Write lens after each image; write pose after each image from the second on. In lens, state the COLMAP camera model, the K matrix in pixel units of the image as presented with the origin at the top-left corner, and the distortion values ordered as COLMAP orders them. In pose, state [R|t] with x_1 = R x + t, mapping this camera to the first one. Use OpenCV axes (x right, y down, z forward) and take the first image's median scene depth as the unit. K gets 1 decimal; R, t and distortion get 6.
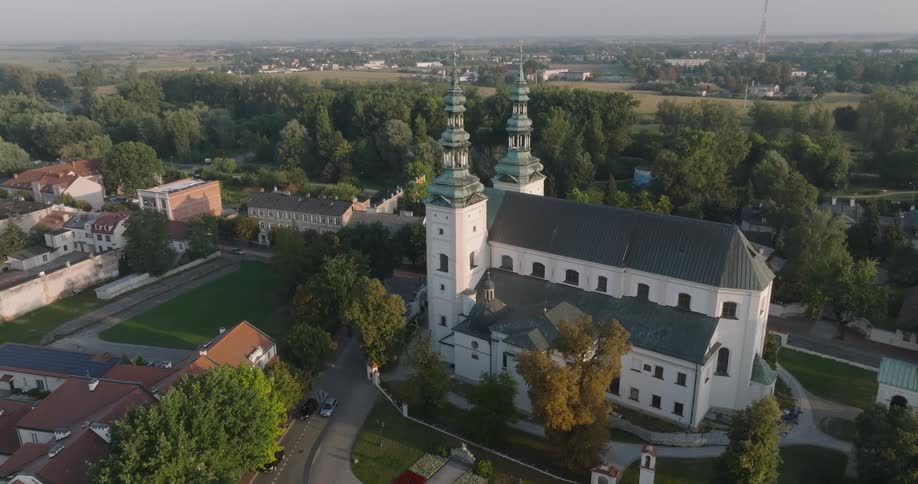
lens RADIAL K [[644.2, 0, 462.9], [0, 644.2, 241.0], [0, 0, 1]] dist [0.006133, 0.002901]
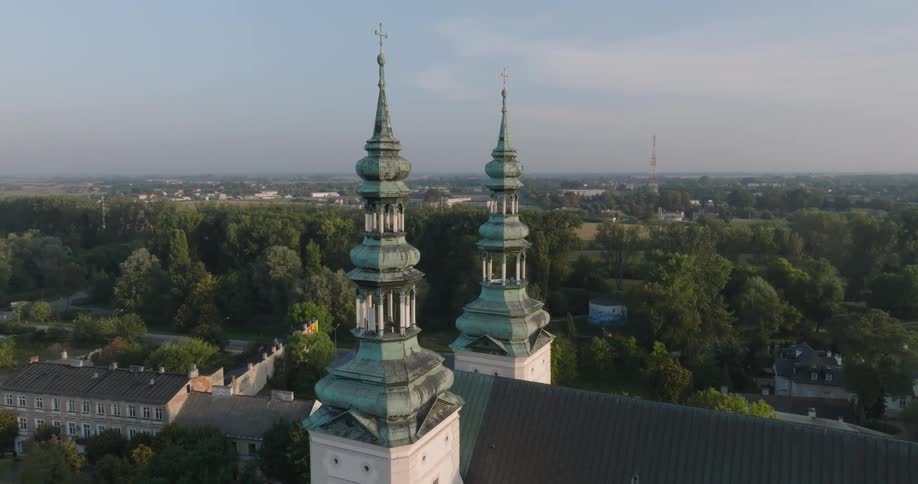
lens RADIAL K [[644.2, 0, 462.9], [0, 644.2, 241.0], [0, 0, 1]] dist [0.006133, 0.002901]
pose [[0.987394, -0.009418, 0.158003, -0.011826], [0.040941, 0.979455, -0.197465, -0.039093], [-0.152897, 0.201445, 0.967493, 0.259021]]
